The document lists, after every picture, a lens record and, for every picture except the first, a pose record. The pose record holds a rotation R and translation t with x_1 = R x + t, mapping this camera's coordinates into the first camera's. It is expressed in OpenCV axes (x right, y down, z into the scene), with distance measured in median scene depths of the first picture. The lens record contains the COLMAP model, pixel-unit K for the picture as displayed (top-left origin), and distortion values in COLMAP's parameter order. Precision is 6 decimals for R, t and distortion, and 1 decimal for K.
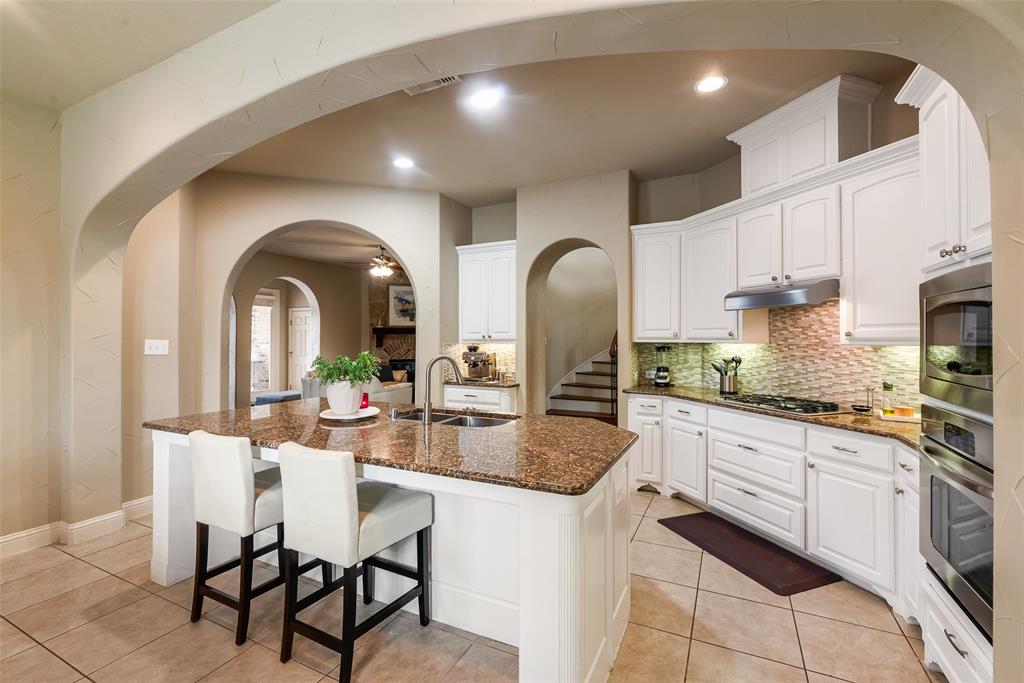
lens RADIAL K [[452.0, 0, 515.5], [0, 452.0, 334.5], [0, 0, 1]] dist [0.010055, 0.000326]
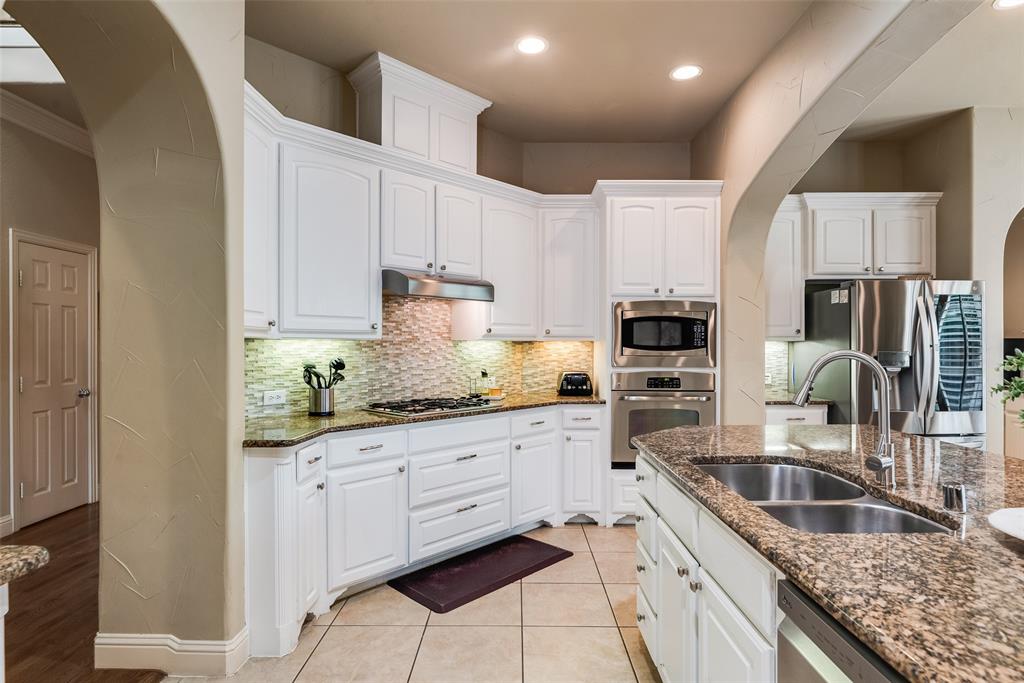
lens RADIAL K [[576.0, 0, 515.8], [0, 576.0, 340.0], [0, 0, 1]] dist [0.024067, 0.000504]
pose [[-0.465626, 0.006082, 0.884961, -0.451603], [-0.010999, 0.999859, -0.012659, 0.030136], [-0.884913, -0.015628, -0.465494, 1.244479]]
